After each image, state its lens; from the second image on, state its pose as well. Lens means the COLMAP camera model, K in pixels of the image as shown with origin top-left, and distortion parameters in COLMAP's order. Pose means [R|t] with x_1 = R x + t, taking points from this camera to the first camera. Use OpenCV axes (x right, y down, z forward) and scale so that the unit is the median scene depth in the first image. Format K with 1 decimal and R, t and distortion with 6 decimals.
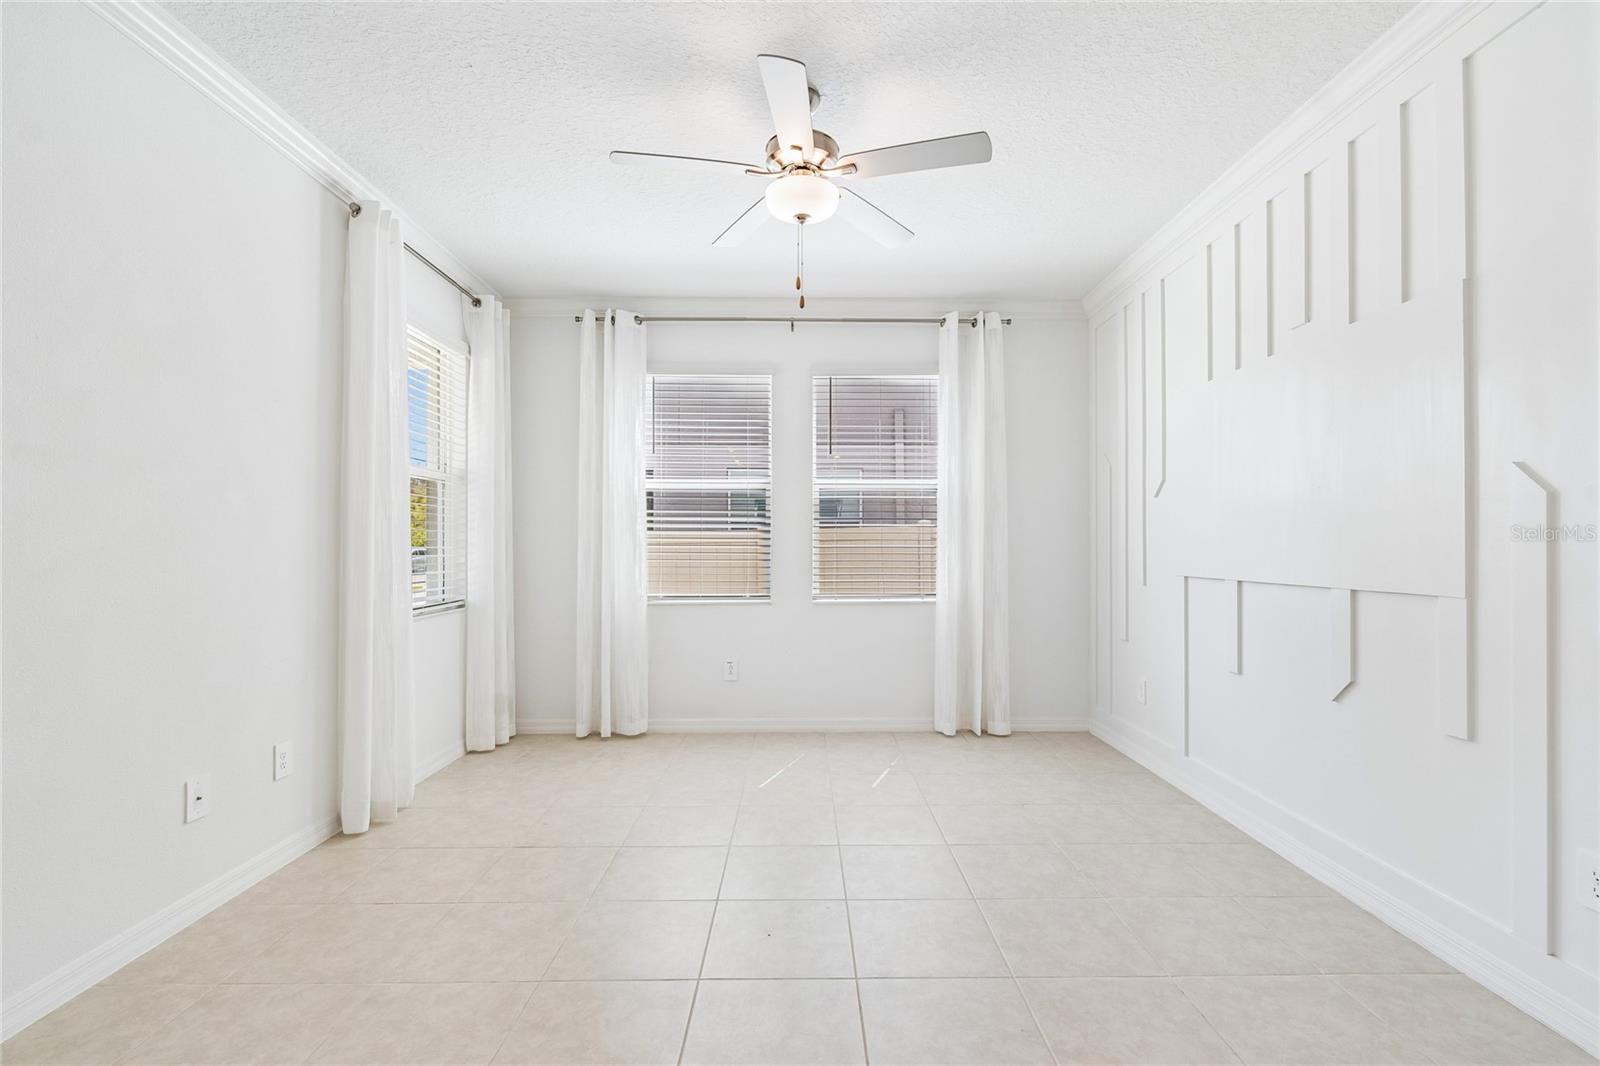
lens RADIAL K [[707.7, 0, 808.4], [0, 707.7, 544.8], [0, 0, 1]] dist [0.003186, -0.000311]
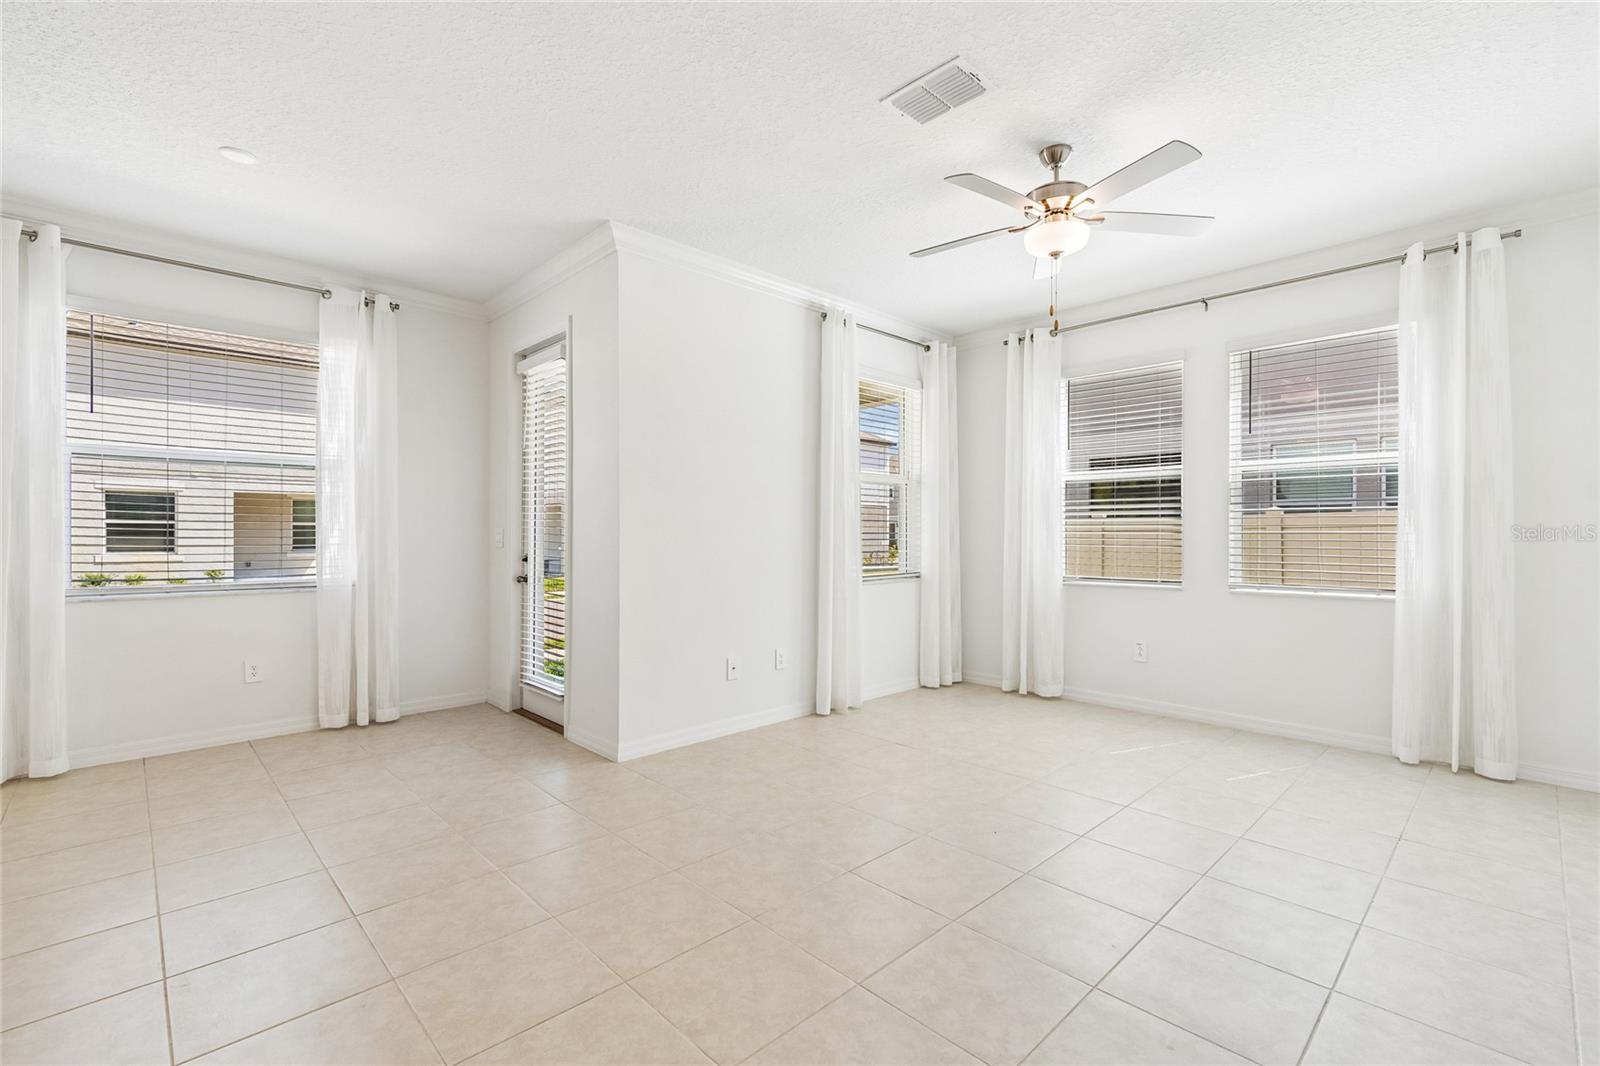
lens RADIAL K [[706.6, 0, 810.2], [0, 706.6, 533.9], [0, 0, 1]] dist [0.002221, -0.001418]
pose [[0.687643, 0.001293, -0.726048, 0.318980], [0.001531, 0.999994, 0.003231, 0.000274], [0.726047, -0.003333, 0.687637, -0.063938]]
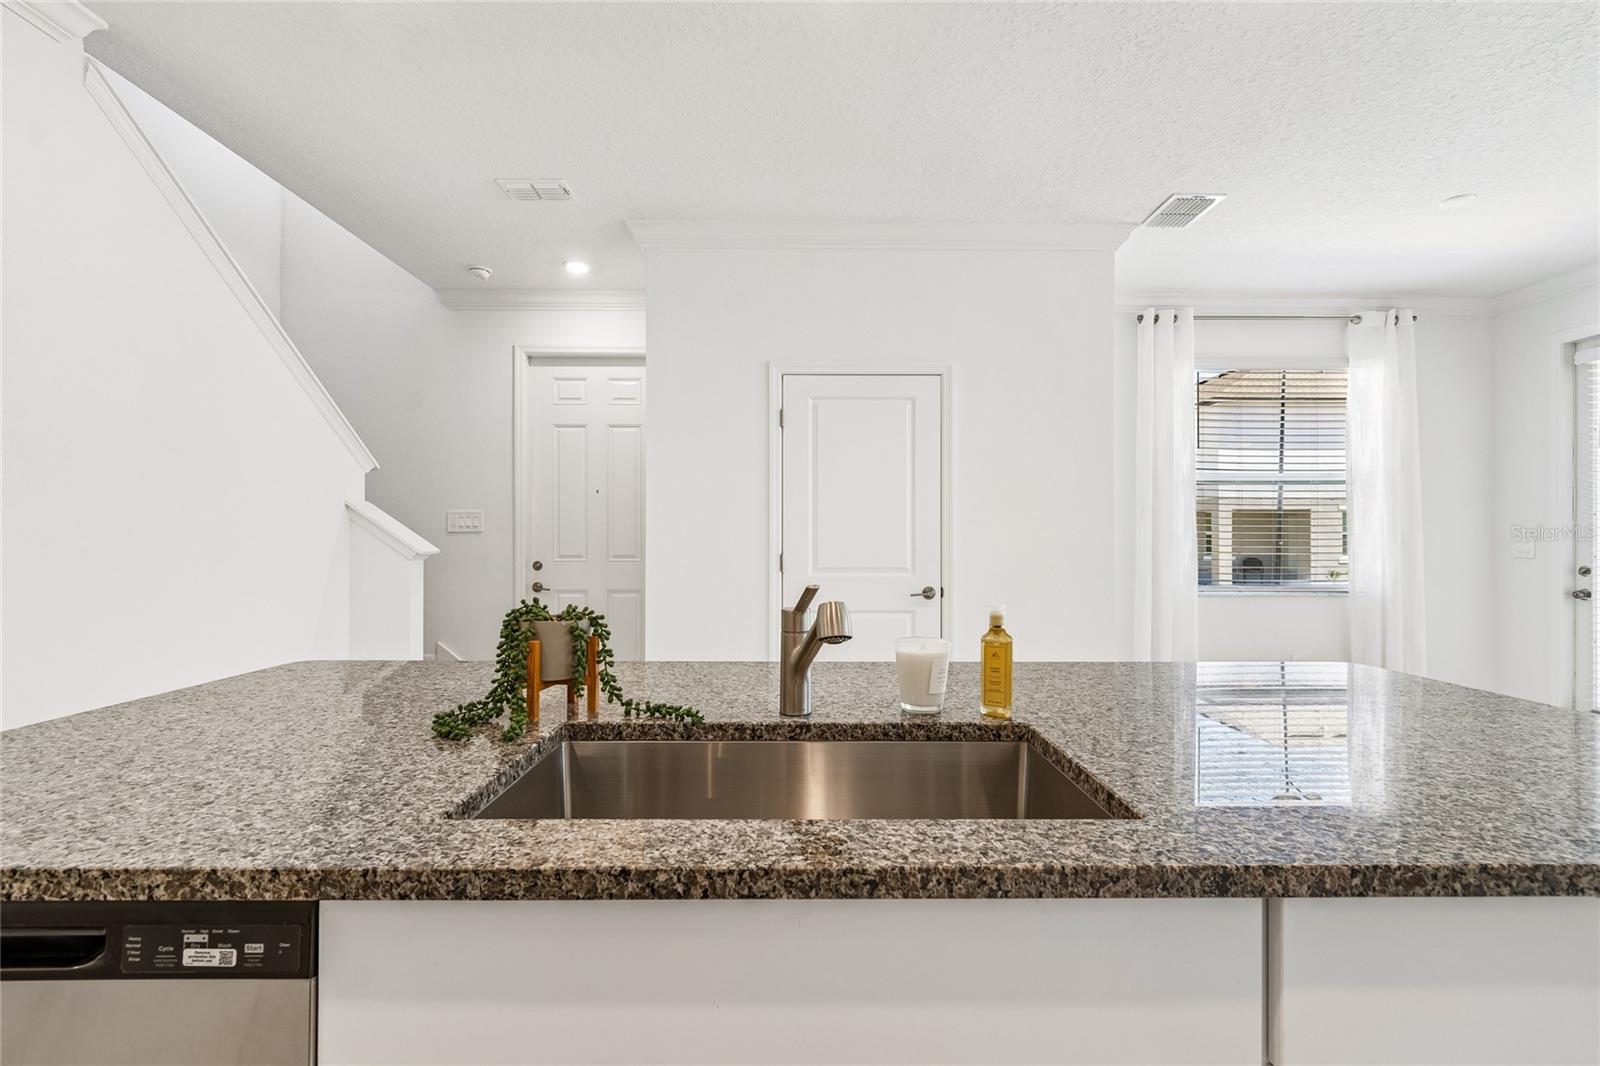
lens RADIAL K [[706.6, 0, 810.2], [0, 706.6, 533.9], [0, 0, 1]] dist [0.002221, -0.001418]
pose [[0.007283, -0.006542, -0.999952, 0.191892], [0.004180, 0.999970, -0.006511, -0.008050], [0.999965, -0.004132, 0.007310, -0.684711]]
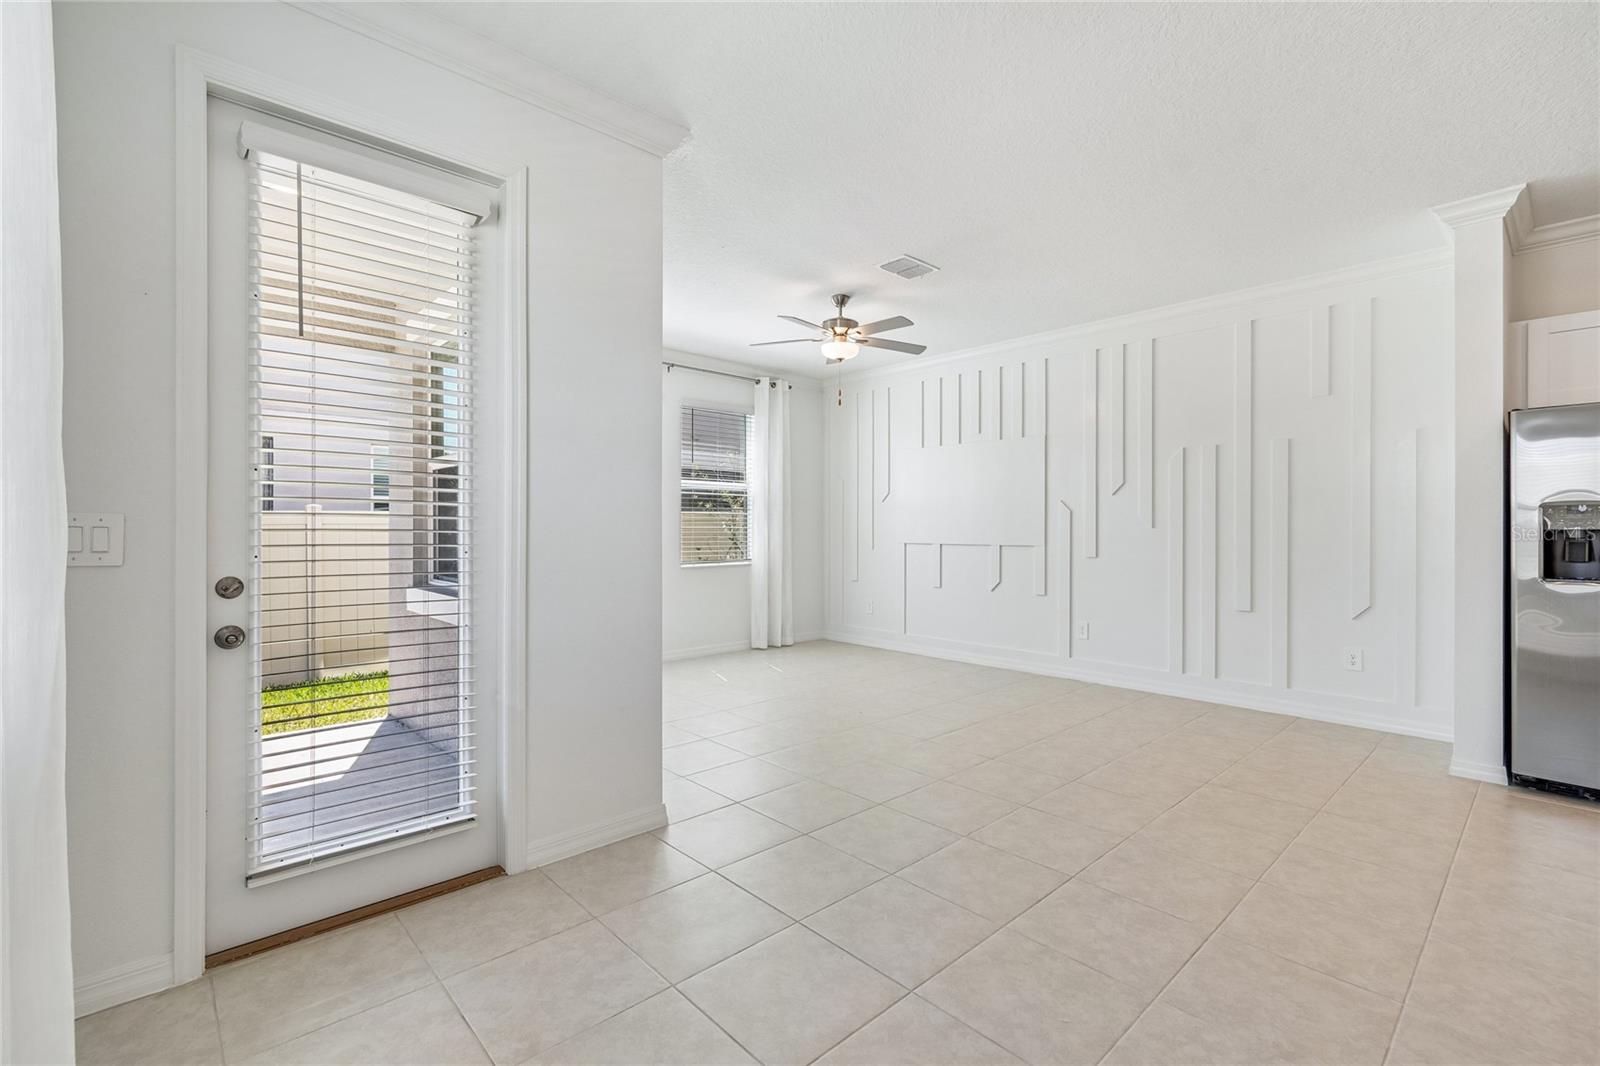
lens RADIAL K [[706.6, 0, 810.2], [0, 706.6, 533.9], [0, 0, 1]] dist [0.002221, -0.001418]
pose [[0.739338, -0.003948, 0.673323, -0.774160], [-0.003384, 0.999948, 0.009579, 0.000535], [-0.673326, -0.009361, 0.739286, -0.218479]]
